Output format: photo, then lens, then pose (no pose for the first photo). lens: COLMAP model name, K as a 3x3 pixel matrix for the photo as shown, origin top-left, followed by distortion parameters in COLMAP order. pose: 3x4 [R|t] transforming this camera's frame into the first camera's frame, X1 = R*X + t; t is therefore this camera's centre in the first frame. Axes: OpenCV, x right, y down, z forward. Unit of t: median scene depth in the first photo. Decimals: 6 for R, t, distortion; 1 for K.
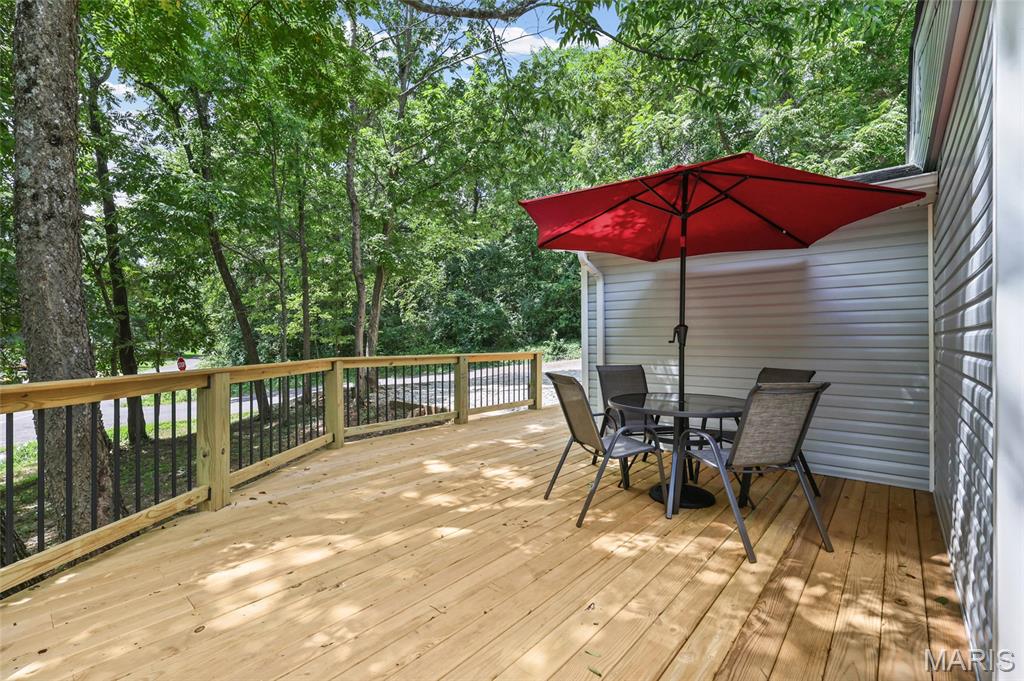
lens RADIAL K [[447.9, 0, 514.7], [0, 447.9, 339.1], [0, 0, 1]] dist [-0.000037, 0.000821]
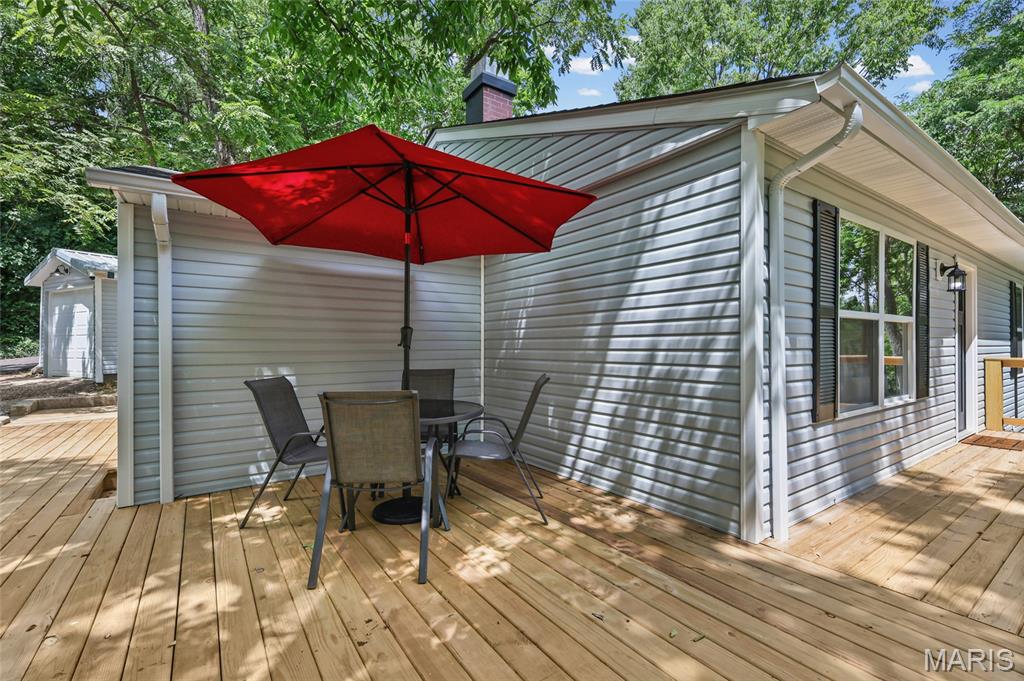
lens RADIAL K [[447.9, 0, 514.4], [0, 447.9, 345.1], [0, 0, 1]] dist [-0.000037, 0.000821]
pose [[0.249909, 0.000568, 0.968269, -0.578587], [0.002829, 0.999995, -0.001317, 0.009340], [-0.968265, 0.003068, 0.249906, 0.660635]]
